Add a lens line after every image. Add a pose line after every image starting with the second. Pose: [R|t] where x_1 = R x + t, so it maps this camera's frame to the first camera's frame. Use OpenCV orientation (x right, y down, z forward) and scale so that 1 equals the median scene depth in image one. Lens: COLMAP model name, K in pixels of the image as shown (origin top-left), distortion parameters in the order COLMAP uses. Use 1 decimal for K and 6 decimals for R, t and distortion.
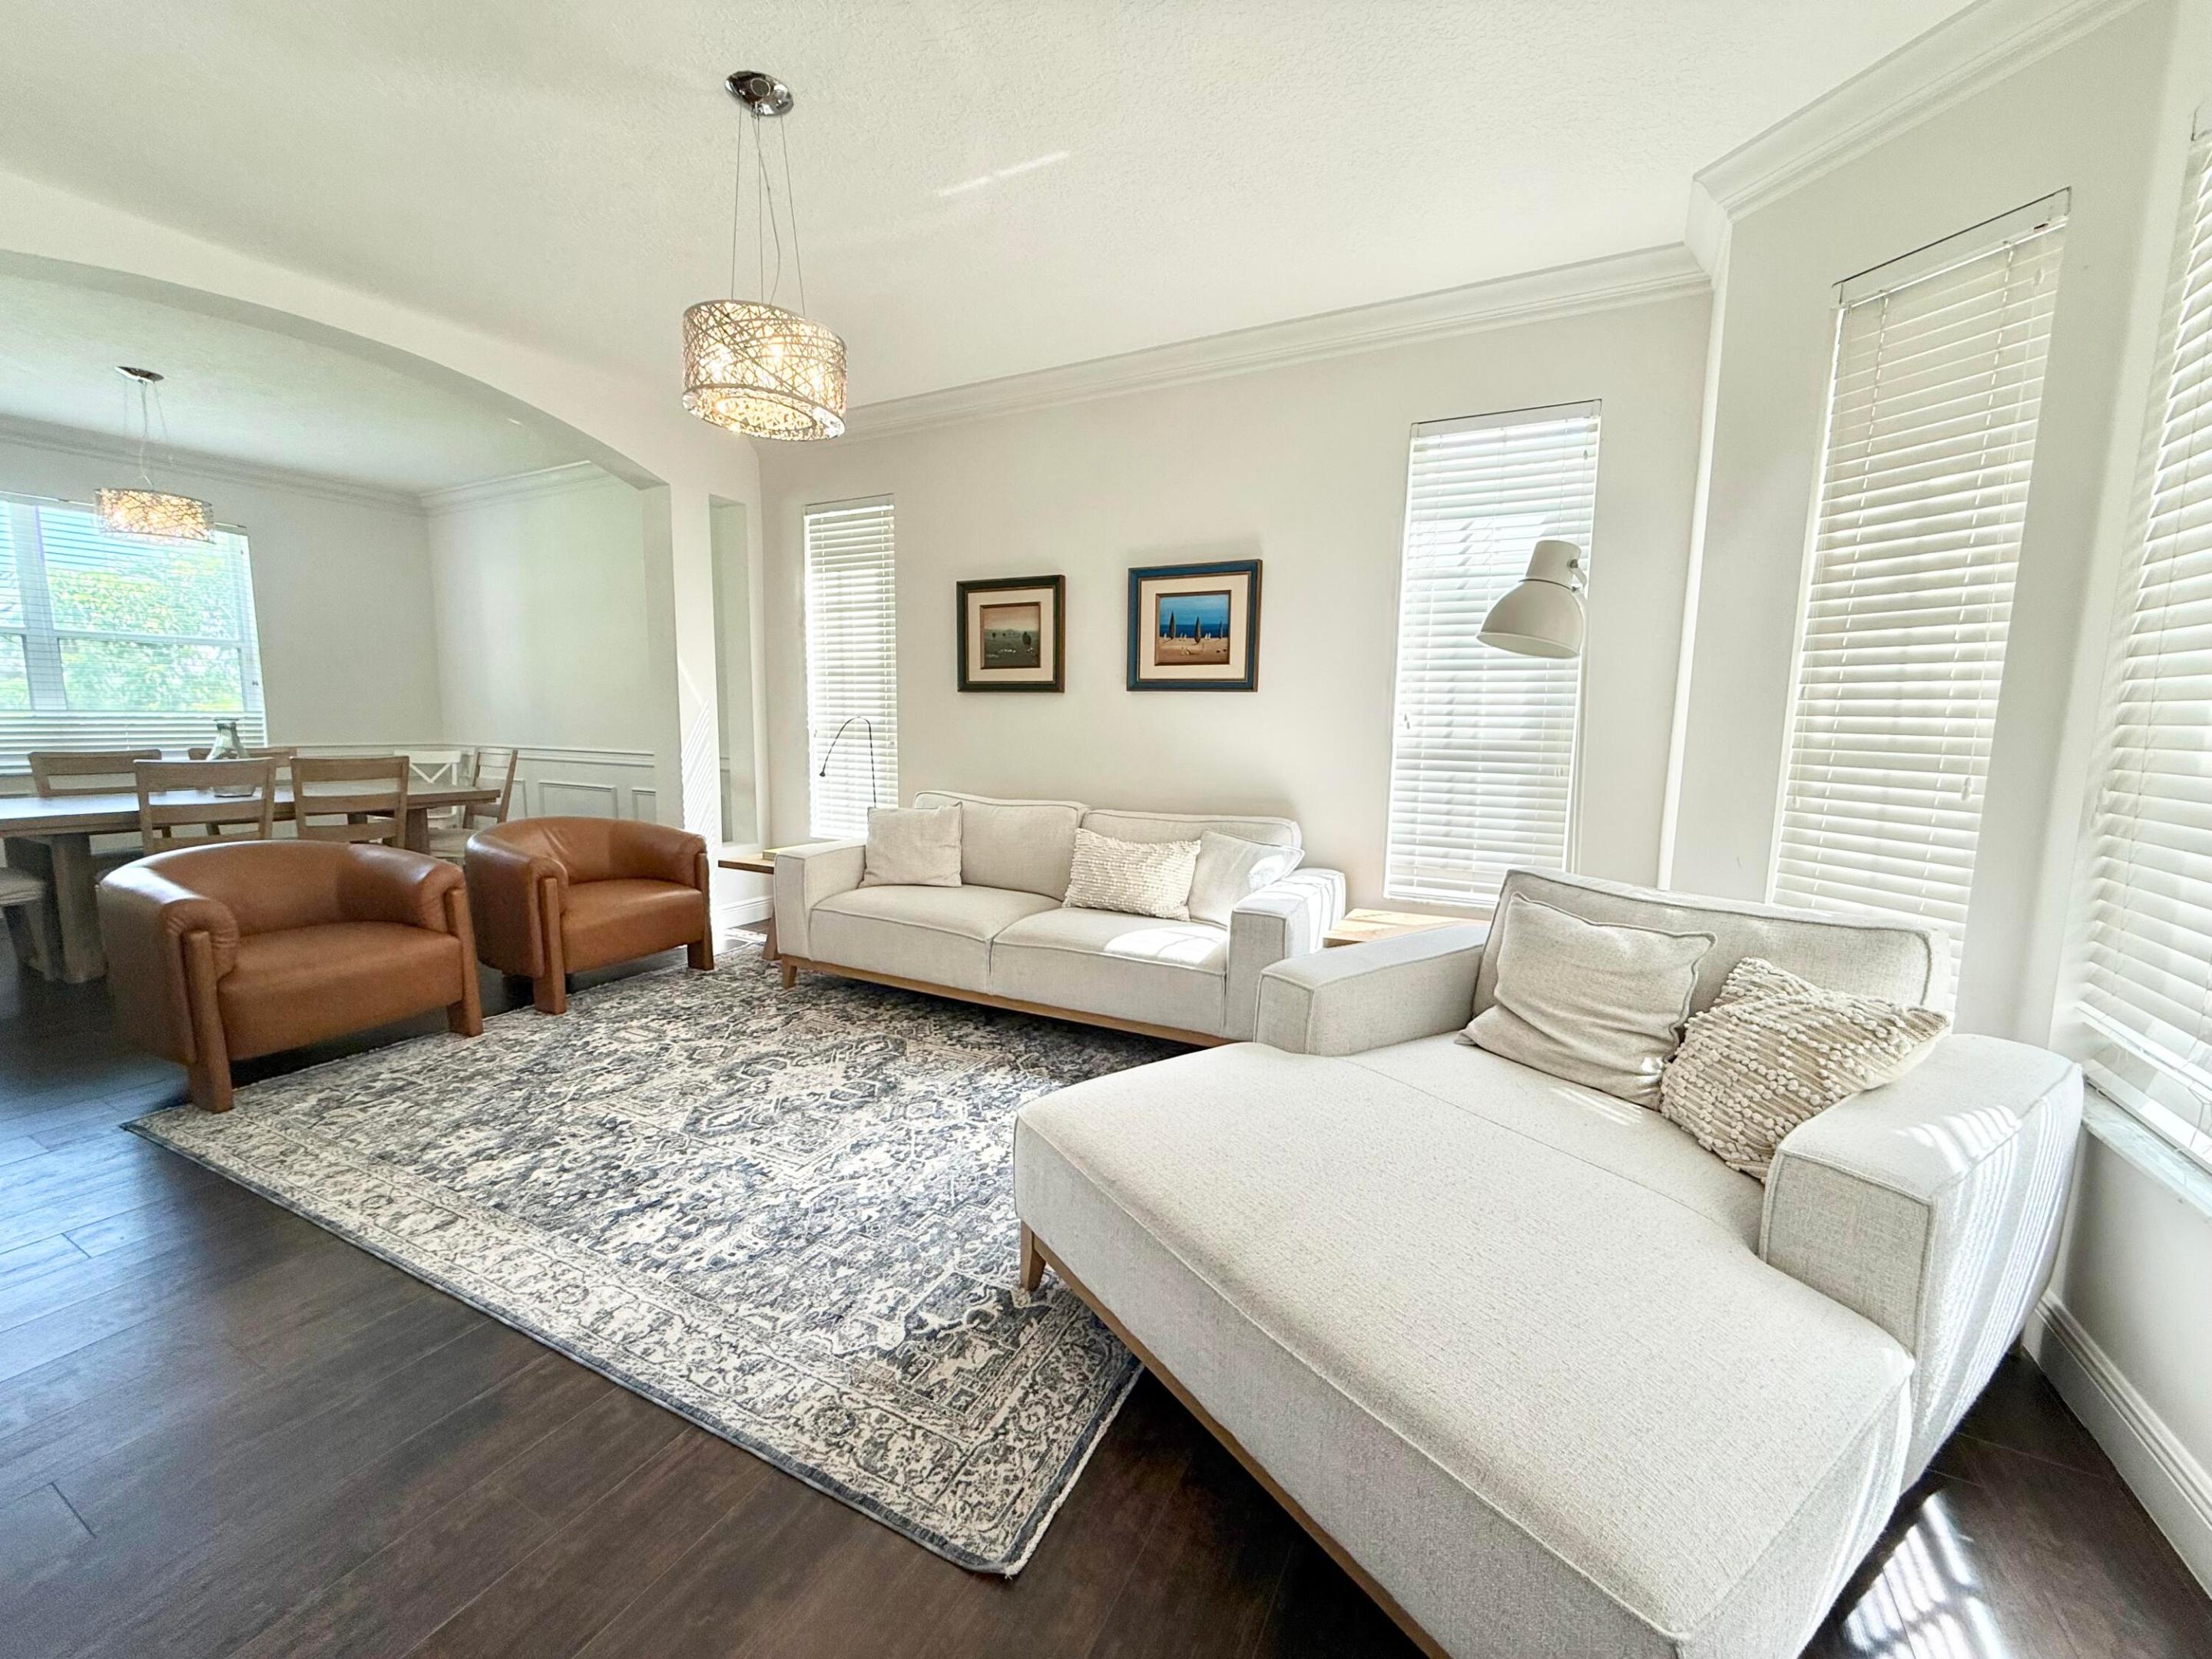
lens RADIAL K [[881.2, 0, 1102.6], [0, 881.2, 828.2], [0, 0, 1]] dist [-0.000193, 0.000319]
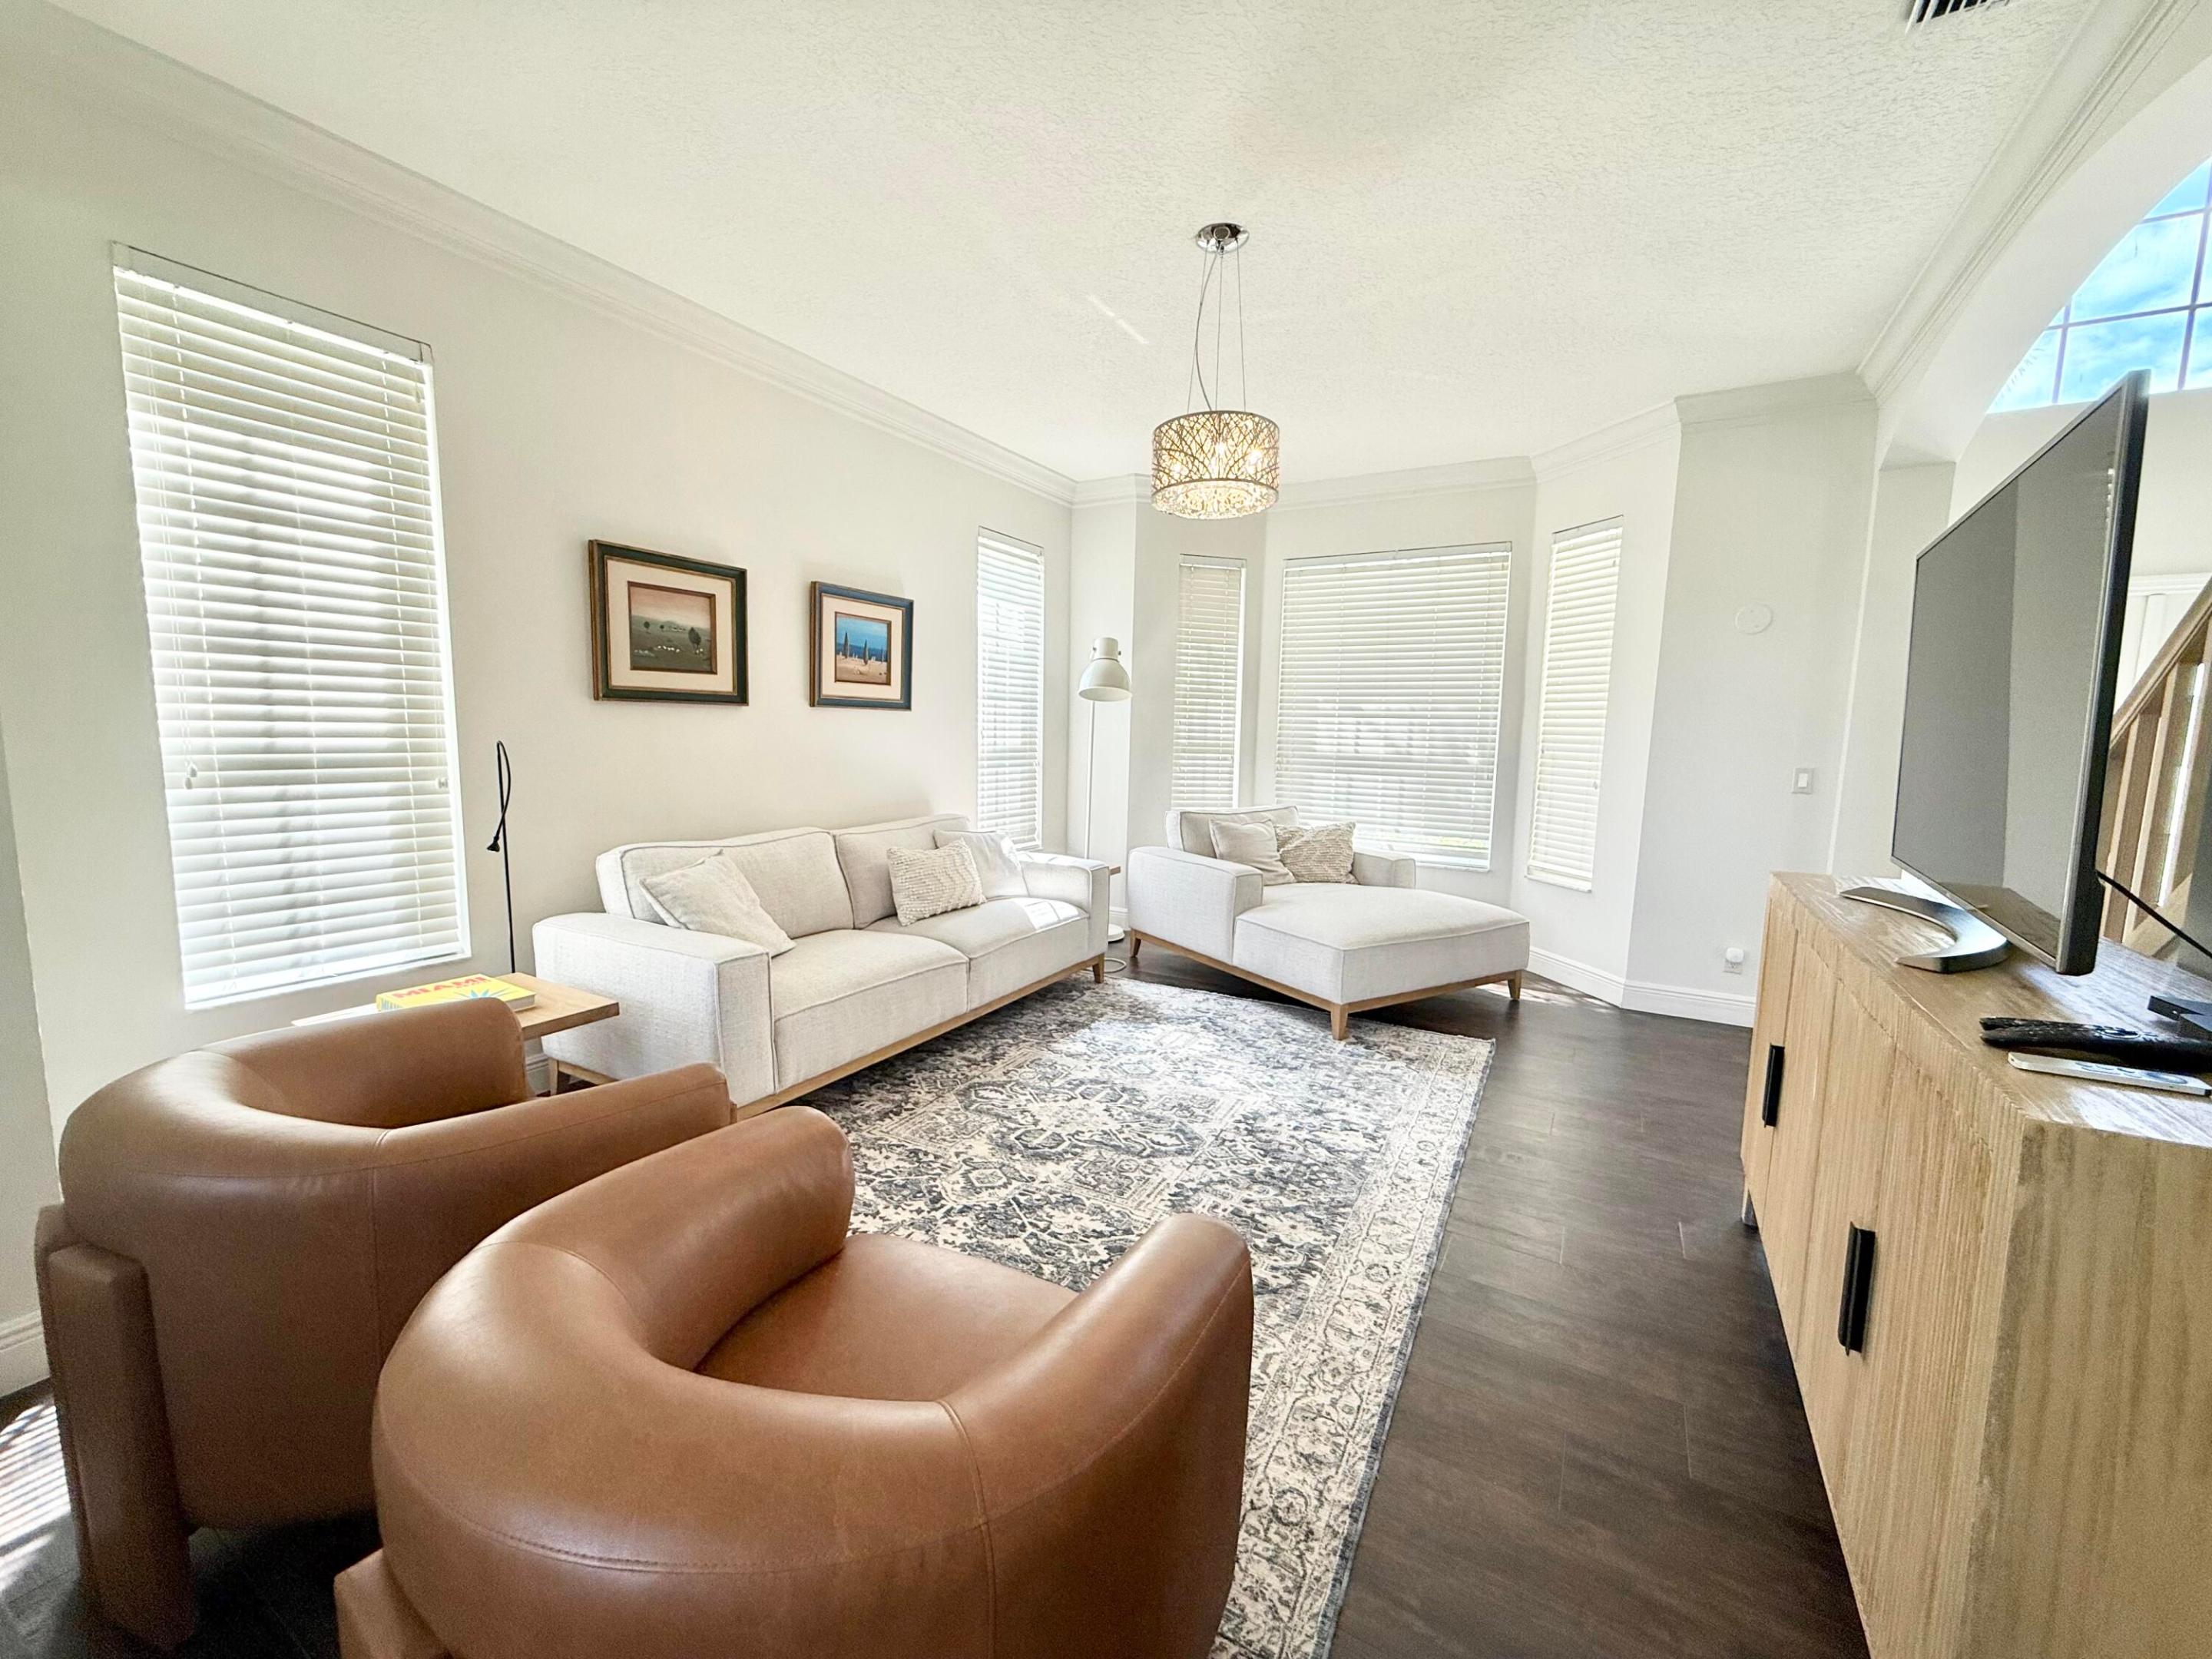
lens RADIAL K [[881.2, 0, 1102.6], [0, 881.2, 828.2], [0, 0, 1]] dist [-0.000193, 0.000319]
pose [[0.041793, -0.129003, 0.990763, -0.945179], [0.106496, 0.986556, 0.123963, -0.112359], [-0.993434, 0.100332, 0.054969, 0.655948]]
